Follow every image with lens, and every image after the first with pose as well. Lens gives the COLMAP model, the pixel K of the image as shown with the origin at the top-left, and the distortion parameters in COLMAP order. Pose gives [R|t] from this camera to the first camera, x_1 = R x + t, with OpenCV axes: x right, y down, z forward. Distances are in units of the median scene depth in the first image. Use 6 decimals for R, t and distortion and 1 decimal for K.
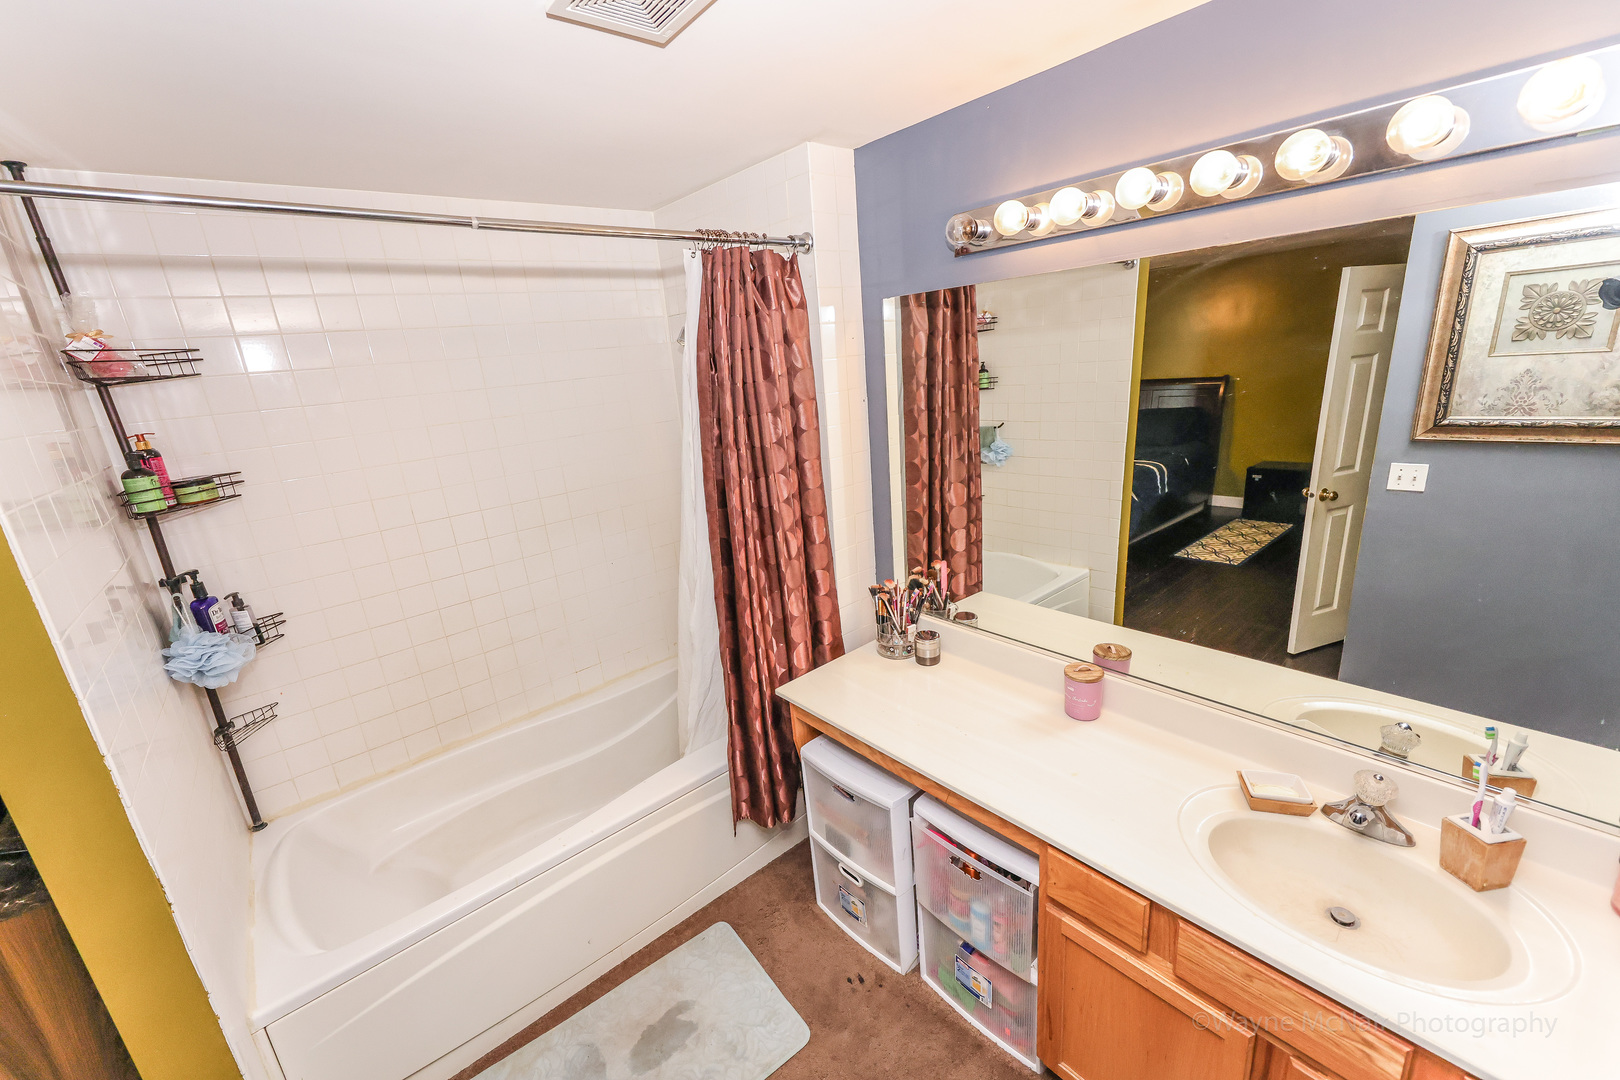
lens RADIAL K [[645.2, 0, 783.2], [0, 645.2, 545.2], [0, 0, 1]] dist [-0.012373, 0.000628]
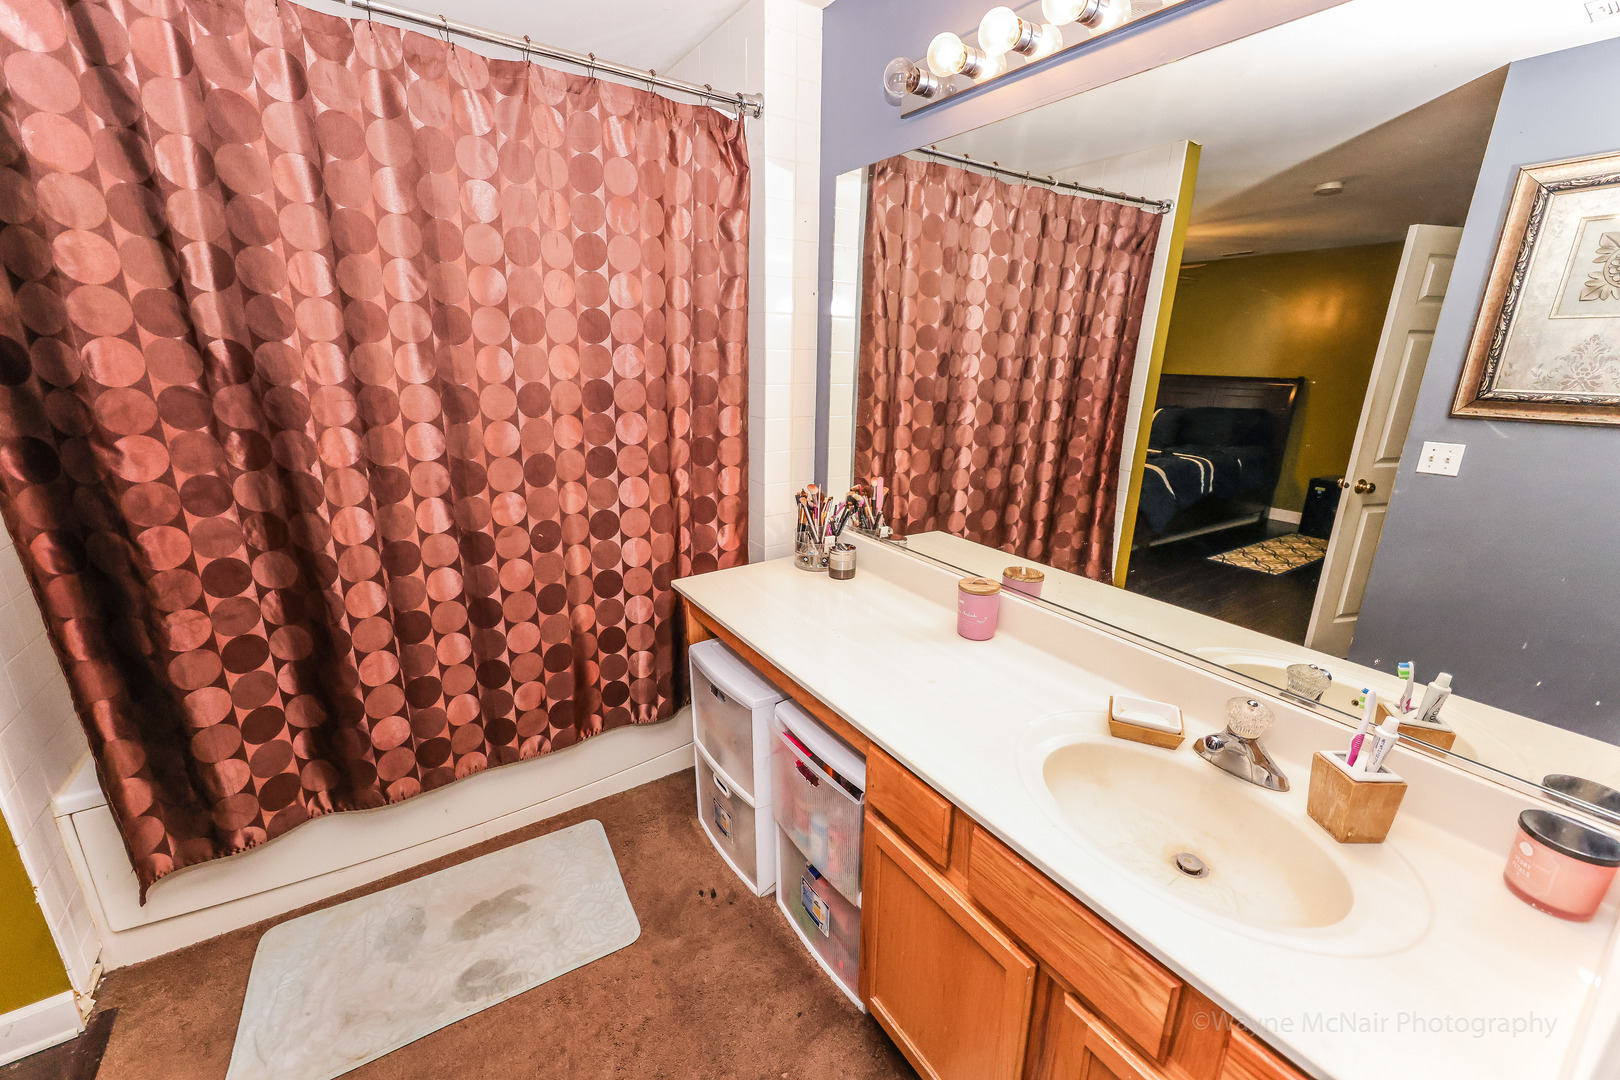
lens RADIAL K [[645.2, 0, 806.2], [0, 645.2, 546.7], [0, 0, 1]] dist [-0.012373, 0.000628]
pose [[0.989866, 0.120722, -0.074781, 0.268847], [-0.120020, 0.992675, 0.013822, 0.149362], [0.075902, -0.004707, 0.997104, 0.082387]]
